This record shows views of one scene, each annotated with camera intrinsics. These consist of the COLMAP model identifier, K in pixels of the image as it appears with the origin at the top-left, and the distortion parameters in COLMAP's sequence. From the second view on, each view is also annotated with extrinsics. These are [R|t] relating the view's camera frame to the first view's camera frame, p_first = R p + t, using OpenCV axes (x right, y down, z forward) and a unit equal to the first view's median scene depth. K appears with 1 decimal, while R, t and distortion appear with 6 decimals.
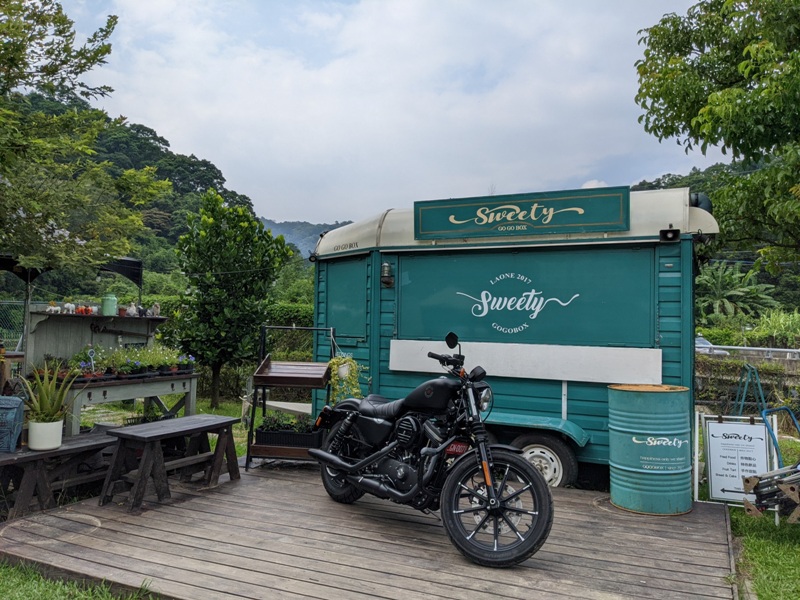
lens RADIAL K [[630.2, 0, 400.0], [0, 630.2, 300.0], [0, 0, 1]] dist [0.040197, -0.014809]
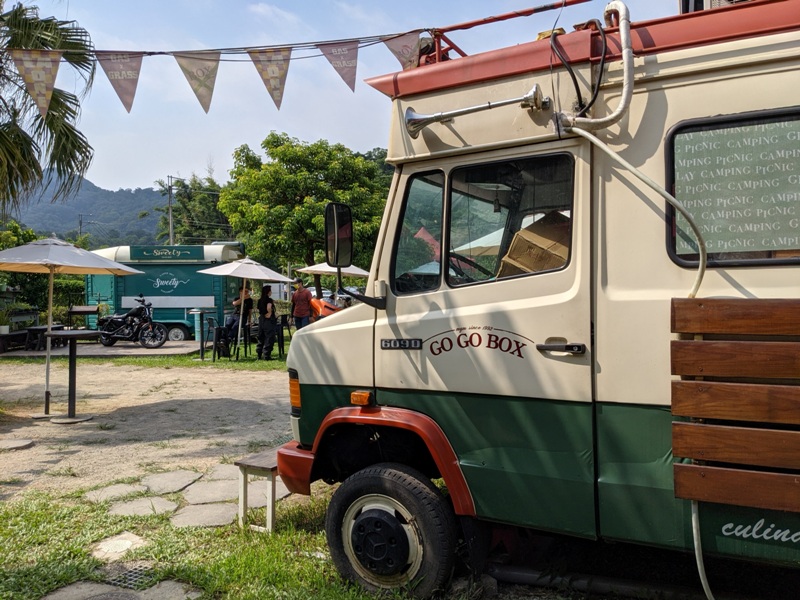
lens RADIAL K [[630.2, 0, 400.0], [0, 630.2, 300.0], [0, 0, 1]] dist [0.040197, -0.014809]
pose [[0.918635, -0.037029, 0.393368, 0.010407], [0.010110, 0.997476, 0.070286, -0.127575], [-0.394978, -0.060590, 0.916691, -2.442969]]
